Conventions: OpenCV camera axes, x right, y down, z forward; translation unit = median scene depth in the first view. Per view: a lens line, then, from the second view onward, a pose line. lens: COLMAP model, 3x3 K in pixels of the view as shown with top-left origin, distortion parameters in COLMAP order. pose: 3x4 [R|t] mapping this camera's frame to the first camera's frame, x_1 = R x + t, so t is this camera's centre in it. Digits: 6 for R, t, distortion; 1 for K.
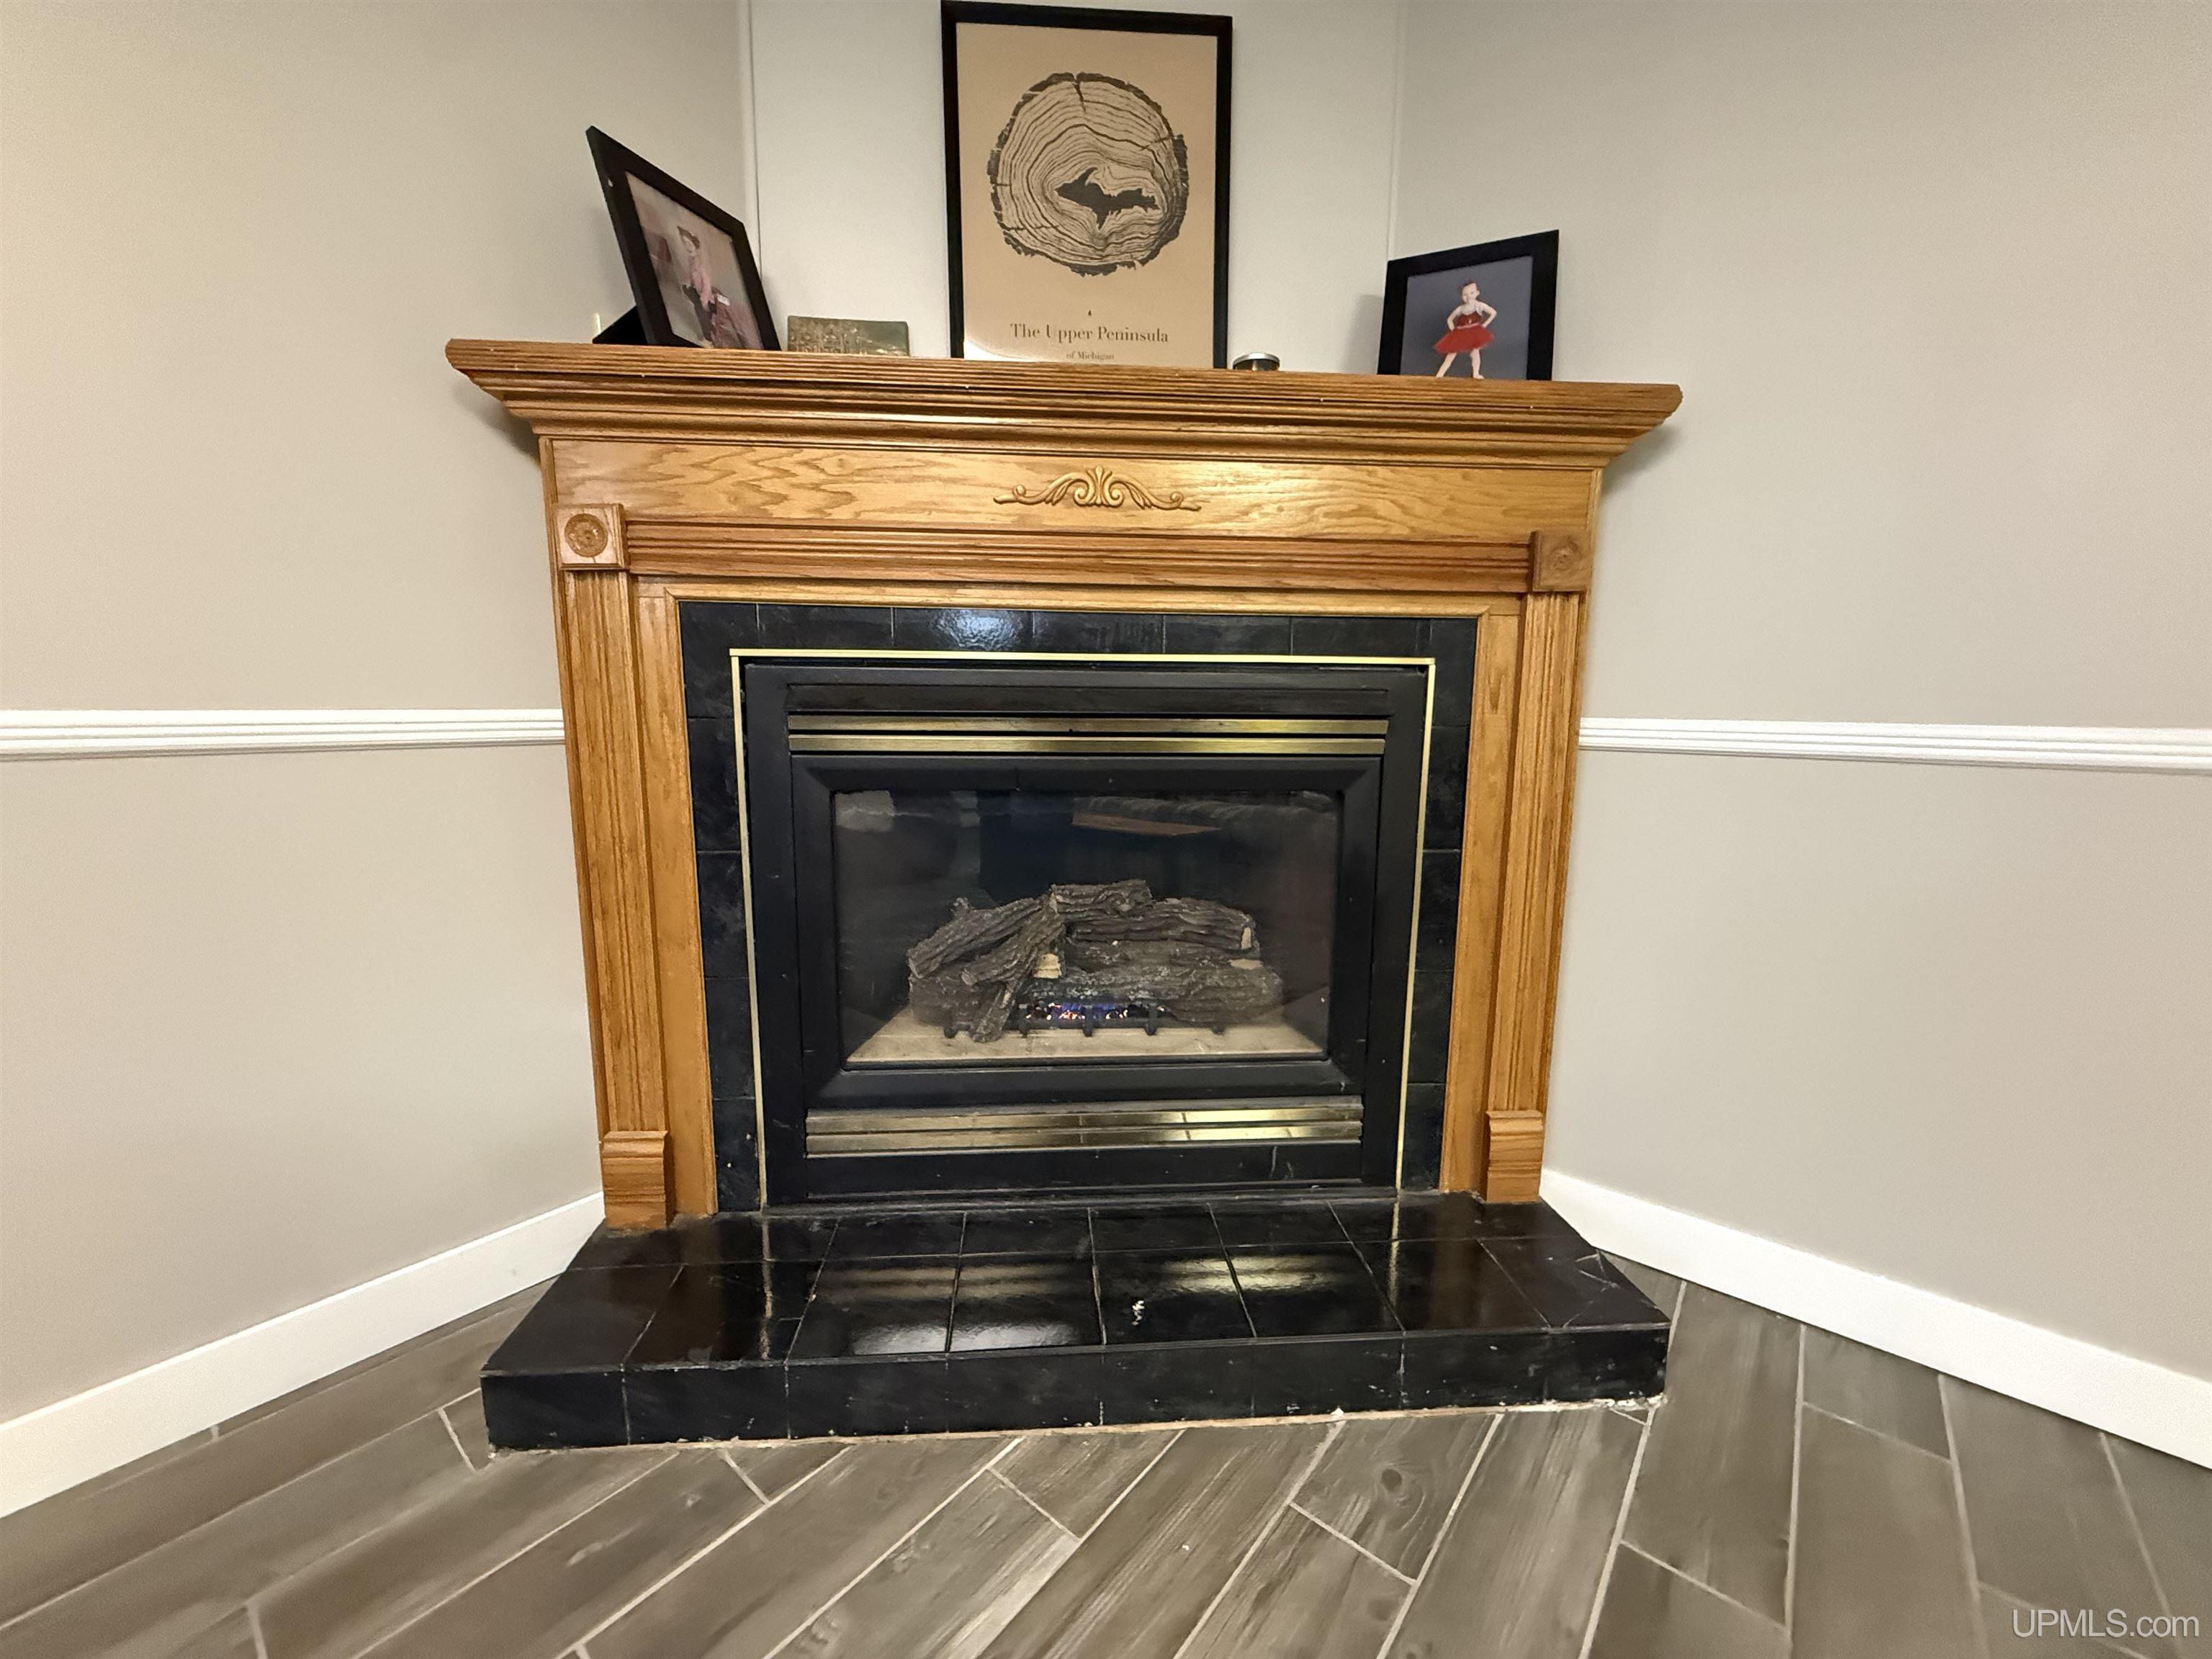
lens RADIAL K [[882.1, 0, 1098.3], [0, 882.1, 832.3], [0, 0, 1]] dist [0.004557, -0.000027]
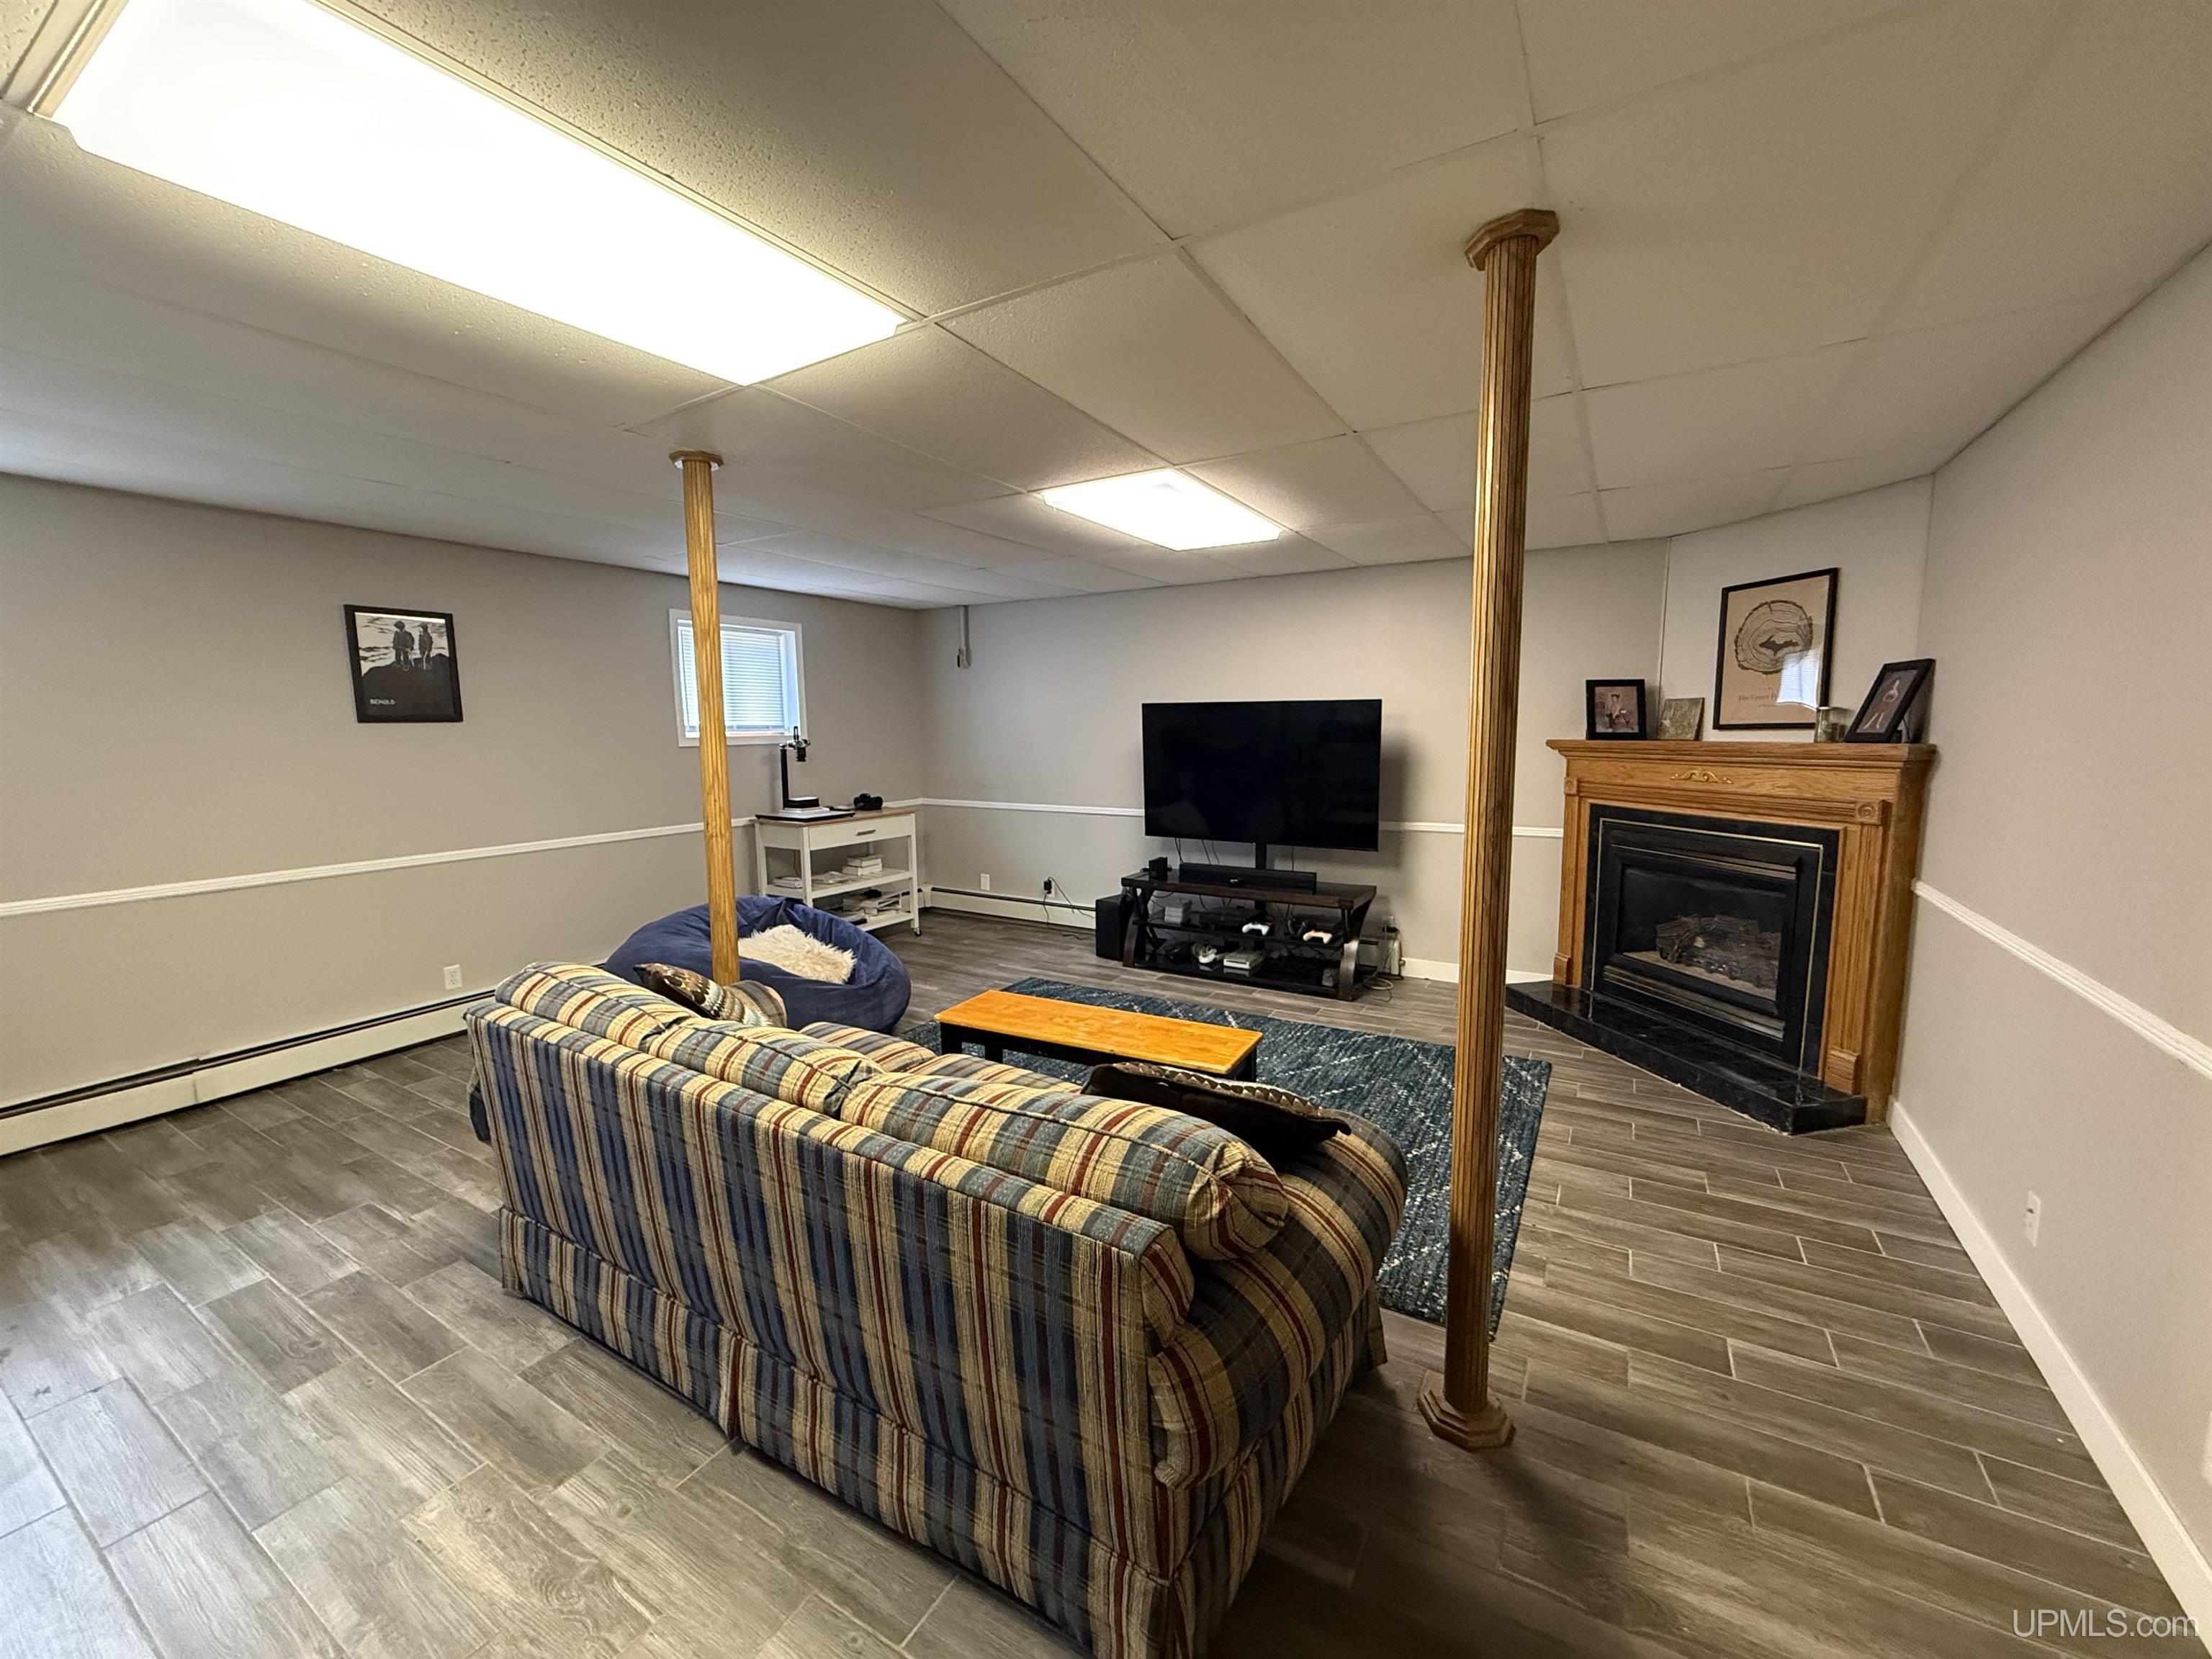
lens RADIAL K [[882.1, 0, 1101.0], [0, 882.1, 828.1], [0, 0, 1]] dist [0.004557, -0.000027]
pose [[0.155636, 0.101508, -0.982585, 2.389700], [-0.133294, 0.987767, 0.080931, -0.172794], [0.978780, 0.118377, 0.167262, -1.313855]]
